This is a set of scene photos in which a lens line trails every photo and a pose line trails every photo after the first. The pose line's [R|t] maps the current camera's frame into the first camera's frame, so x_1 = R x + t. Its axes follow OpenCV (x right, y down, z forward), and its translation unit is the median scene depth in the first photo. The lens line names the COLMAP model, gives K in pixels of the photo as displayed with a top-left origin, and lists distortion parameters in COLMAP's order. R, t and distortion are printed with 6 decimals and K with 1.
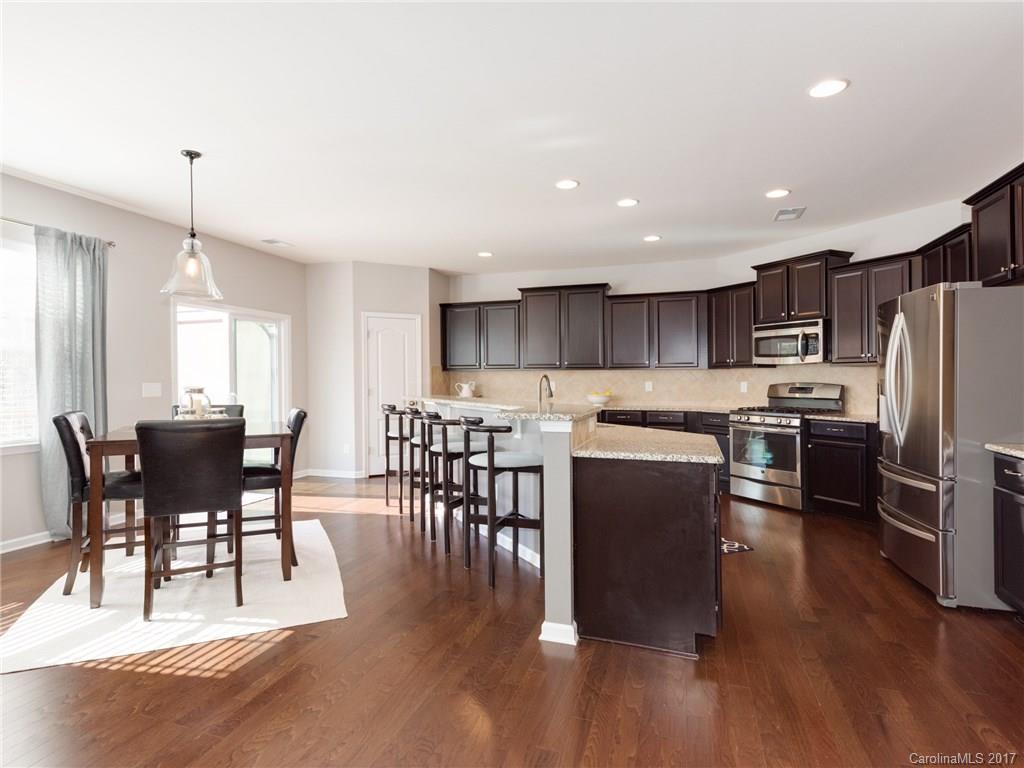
lens RADIAL K [[529.9, 0, 512.0], [0, 529.9, 384.0], [0, 0, 1]] dist [0.000543, 0.000131]
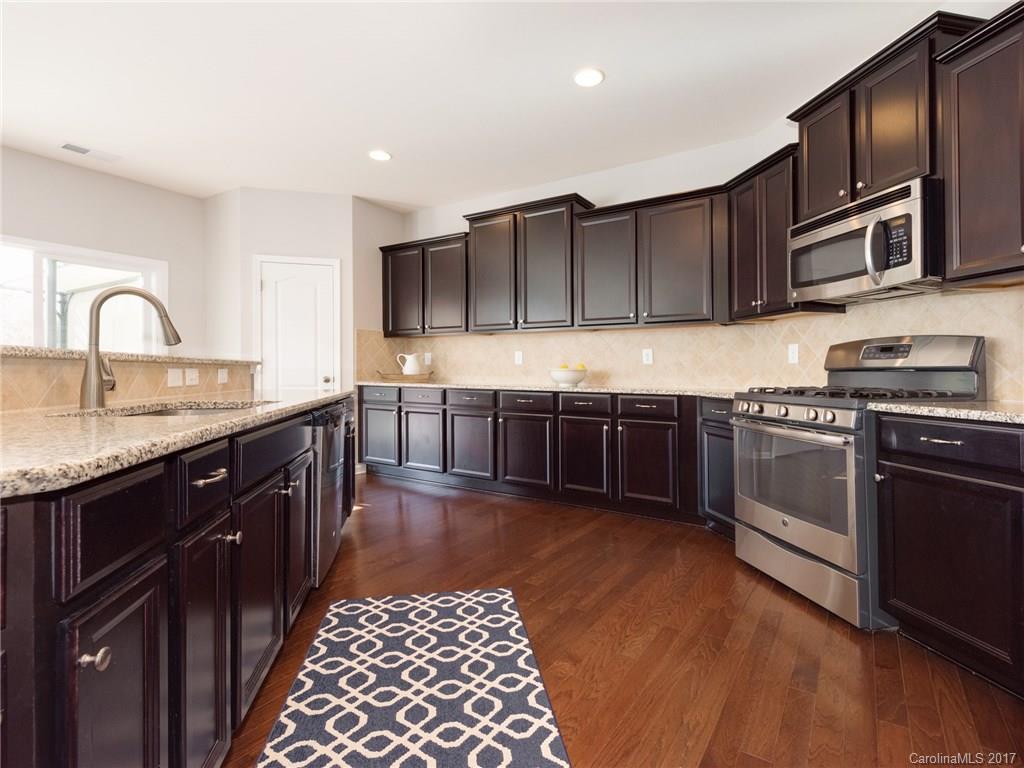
lens RADIAL K [[540.9, 0, 513.6], [0, 540.9, 362.9], [0, 0, 1]] dist [0.000466, 0.000145]
pose [[0.972313, 0.008012, -0.233544, 0.326005], [-0.012823, 0.999736, -0.019086, 0.033492], [0.233329, 0.021552, 0.972159, 0.443115]]
